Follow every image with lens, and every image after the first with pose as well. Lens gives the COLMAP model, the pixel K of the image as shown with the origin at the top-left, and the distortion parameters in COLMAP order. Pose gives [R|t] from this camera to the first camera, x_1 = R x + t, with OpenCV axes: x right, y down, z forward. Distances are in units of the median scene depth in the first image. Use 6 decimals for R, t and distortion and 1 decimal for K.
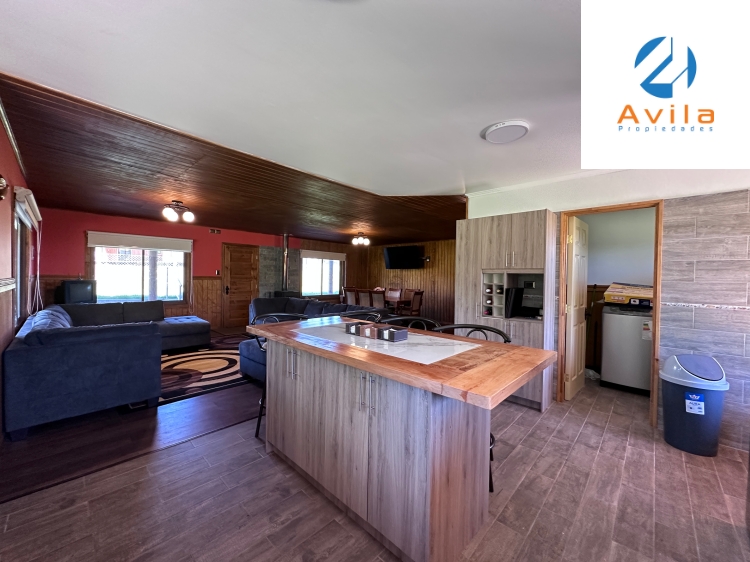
lens RADIAL K [[299.4, 0, 374.3], [0, 299.4, 280.1], [0, 0, 1]] dist [-0.001633, -0.000046]
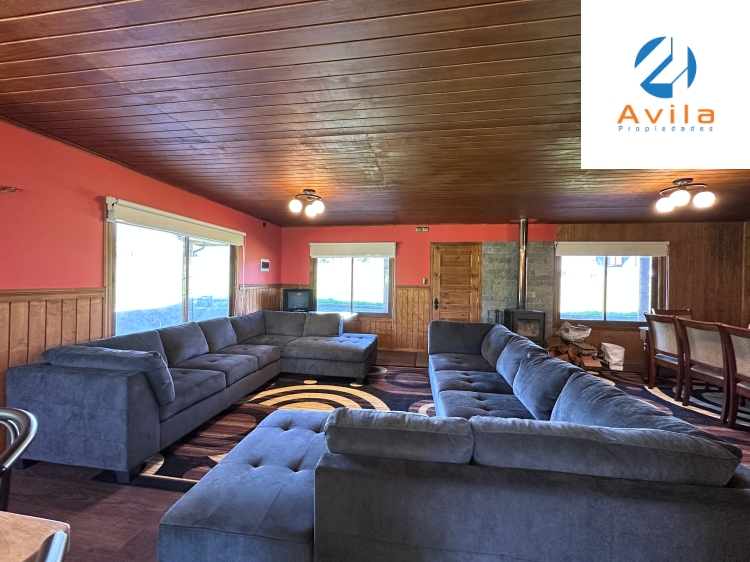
lens RADIAL K [[299.4, 0, 374.3], [0, 299.4, 280.1], [0, 0, 1]] dist [-0.001633, -0.000046]
pose [[0.564095, -0.008211, -0.825669, 0.047984], [-0.015615, 0.999666, -0.020609, -0.008437], [0.825562, 0.024518, 0.563778, 0.408720]]
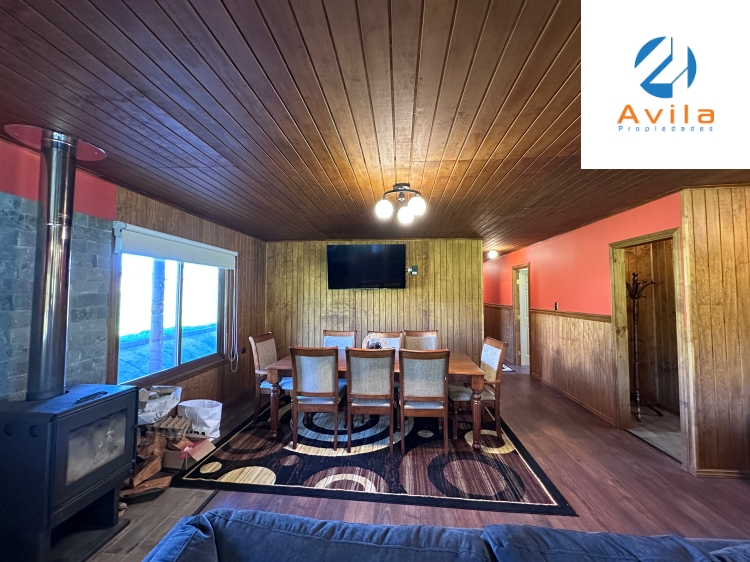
lens RADIAL K [[299.4, 0, 374.3], [0, 299.4, 280.1], [0, 0, 1]] dist [-0.001633, -0.000046]
pose [[0.782833, 0.012132, 0.622114, -0.259712], [0.019536, 0.998838, -0.044061, -0.034803], [-0.621925, 0.046646, 0.781686, 0.711514]]
